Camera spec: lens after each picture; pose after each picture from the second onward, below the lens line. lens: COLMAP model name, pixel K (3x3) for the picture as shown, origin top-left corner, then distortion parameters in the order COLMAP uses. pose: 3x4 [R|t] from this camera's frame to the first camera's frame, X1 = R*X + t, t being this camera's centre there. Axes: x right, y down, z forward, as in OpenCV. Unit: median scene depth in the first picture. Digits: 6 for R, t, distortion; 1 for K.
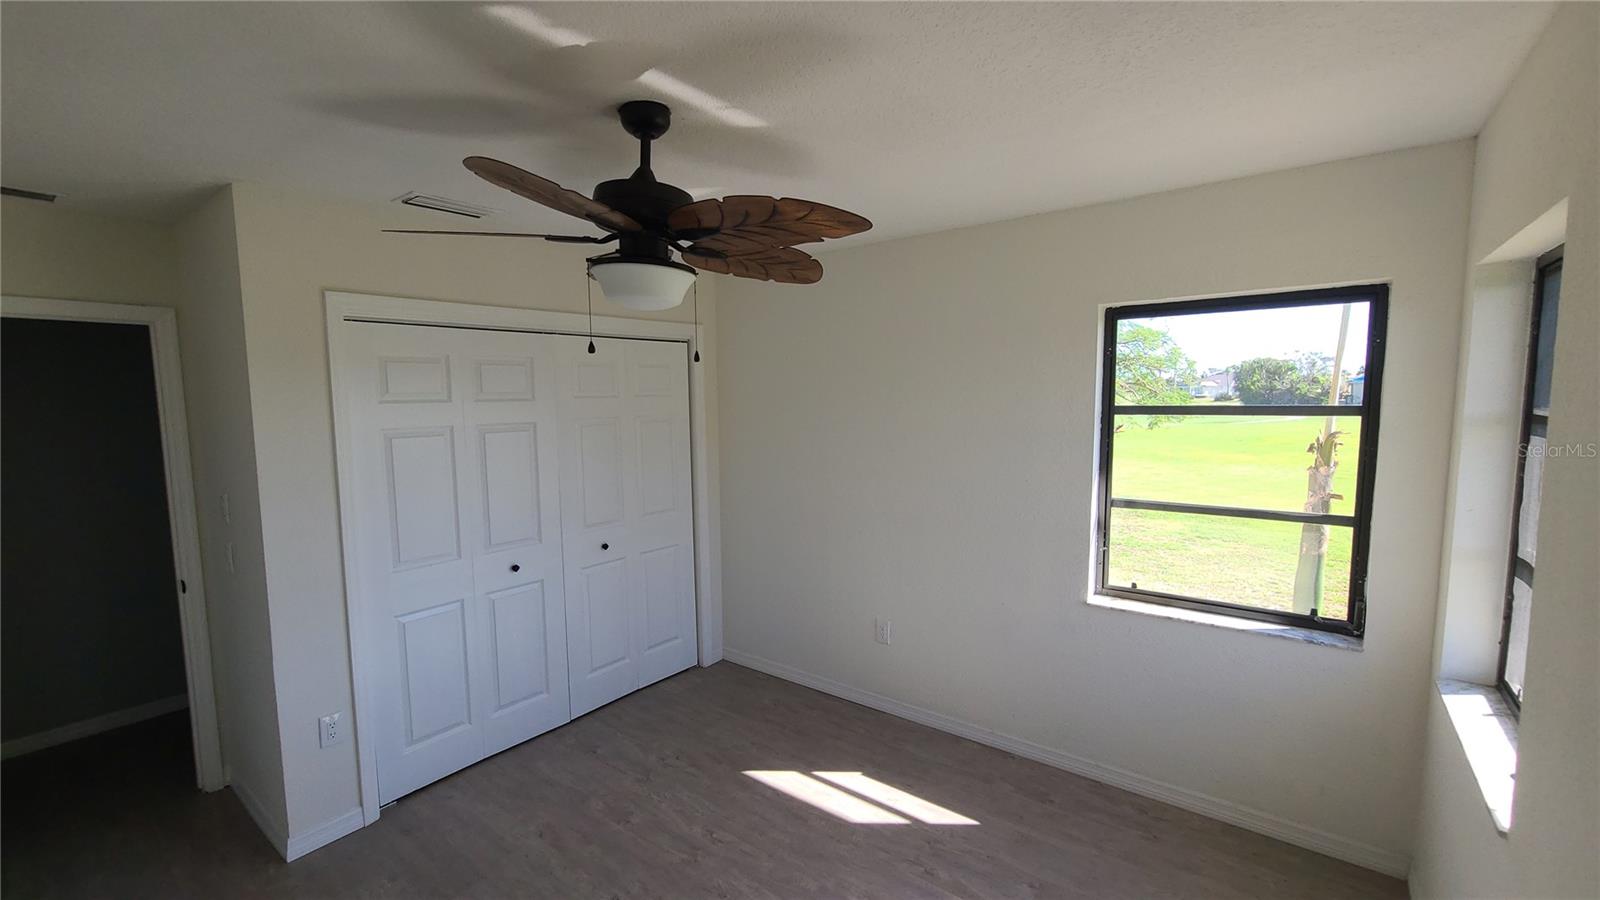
lens RADIAL K [[659.6, 0, 793.9], [0, 659.6, 456.3], [0, 0, 1]] dist [-0.000850, 0.000933]
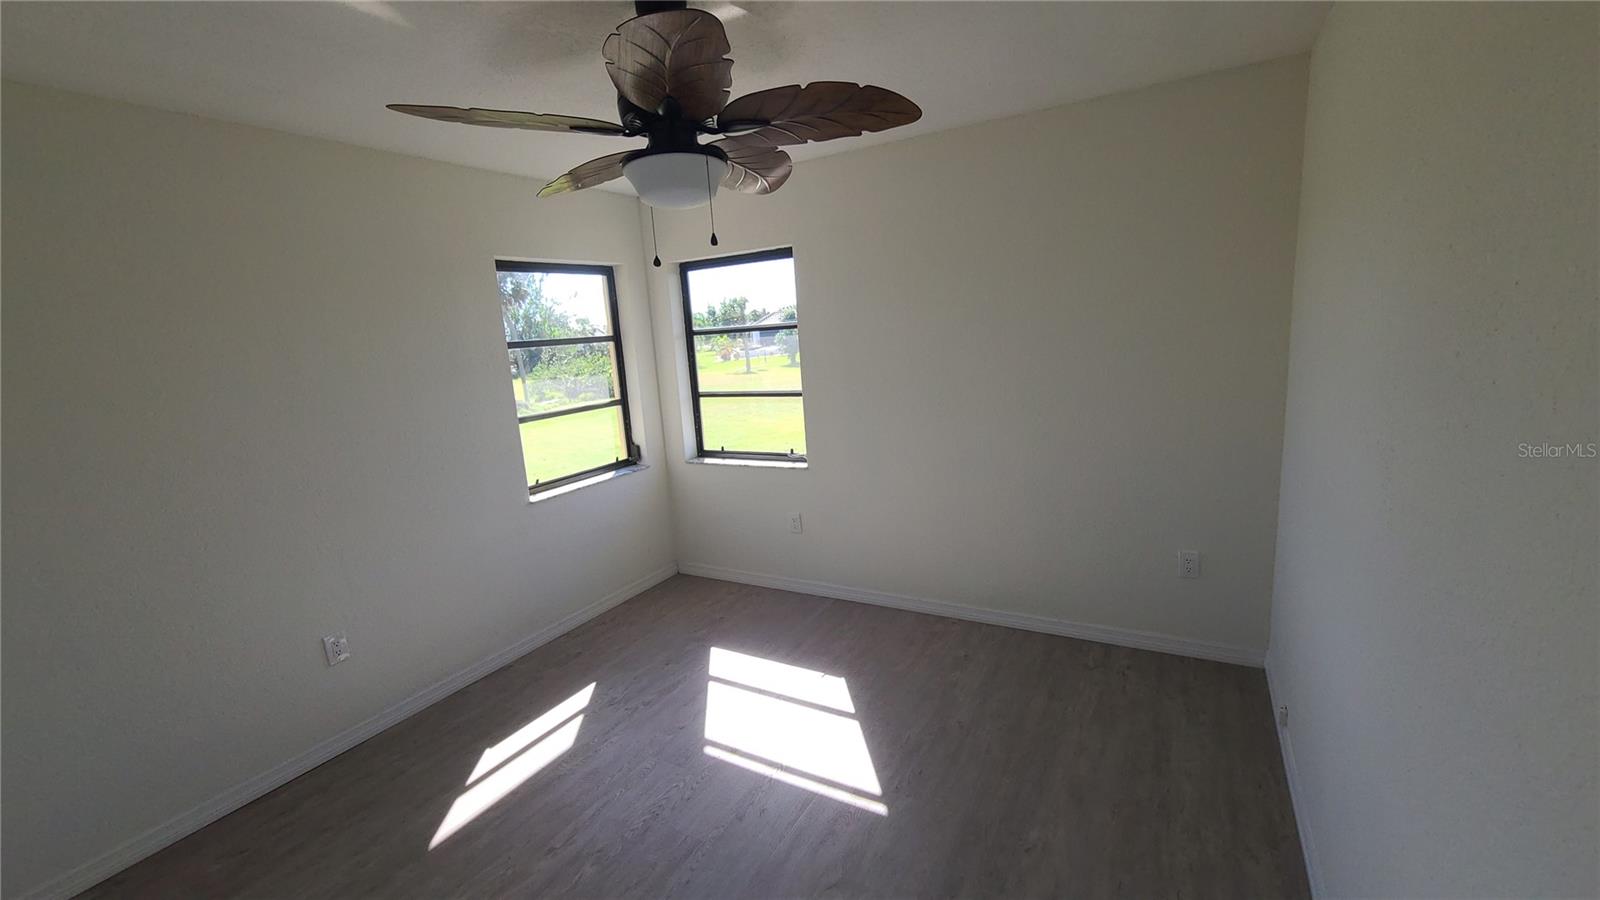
lens RADIAL K [[659.6, 0, 793.9], [0, 659.6, 456.3], [0, 0, 1]] dist [-0.000850, 0.000933]
pose [[-0.134408, -0.164587, 0.977162, -0.895694], [0.164009, 0.968814, 0.185741, -0.010360], [-0.977259, 0.185229, -0.103222, 0.702168]]
